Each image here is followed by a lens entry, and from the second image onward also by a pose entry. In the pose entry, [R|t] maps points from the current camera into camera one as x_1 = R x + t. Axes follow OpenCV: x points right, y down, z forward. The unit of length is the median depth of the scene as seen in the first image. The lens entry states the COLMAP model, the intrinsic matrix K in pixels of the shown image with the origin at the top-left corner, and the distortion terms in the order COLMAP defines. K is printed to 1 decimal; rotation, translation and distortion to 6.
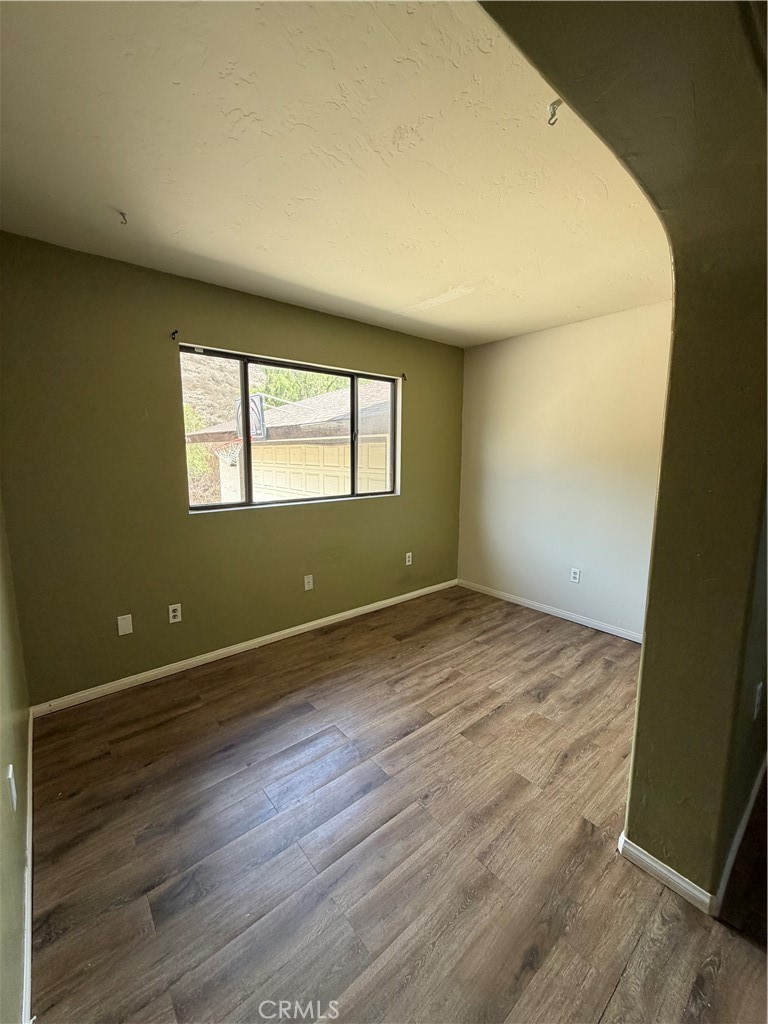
lens RADIAL K [[408.9, 0, 380.7], [0, 408.9, 504.5], [0, 0, 1]] dist [-0.000370, -0.000272]
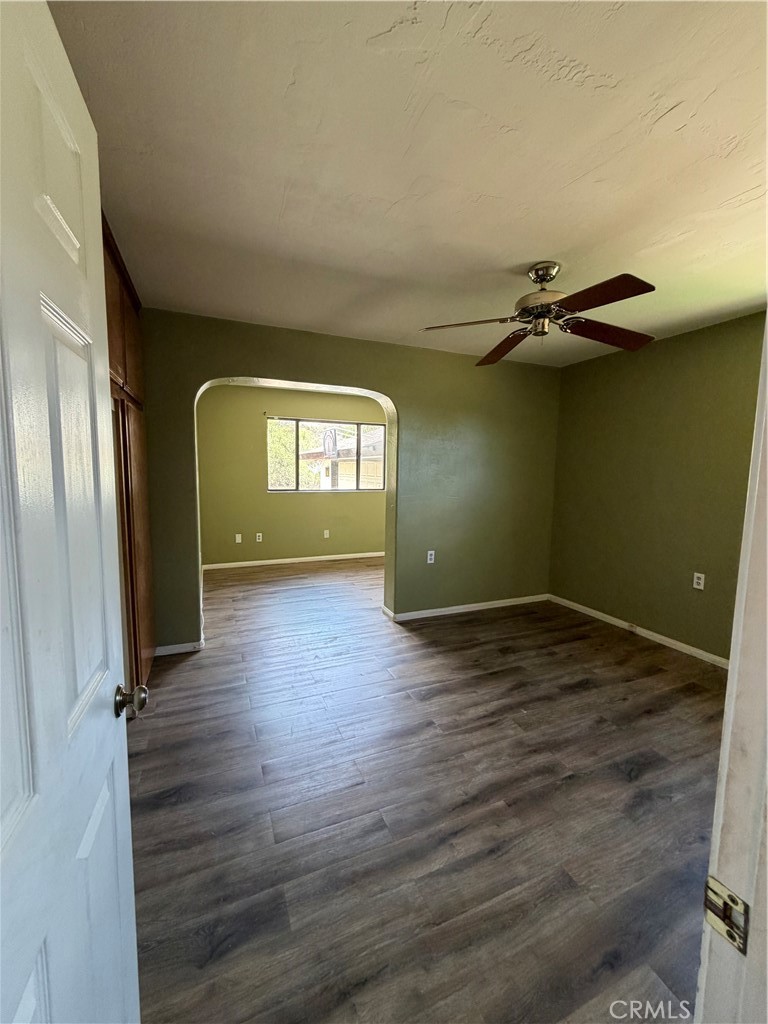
lens RADIAL K [[408.9, 0, 389.7], [0, 408.9, 511.9], [0, 0, 1]] dist [-0.000370, -0.000272]
pose [[0.960242, 0.044569, -0.275587, 0.625459], [-0.051121, 0.998554, -0.016635, 0.105510], [0.274447, 0.030062, 0.961132, -0.750755]]
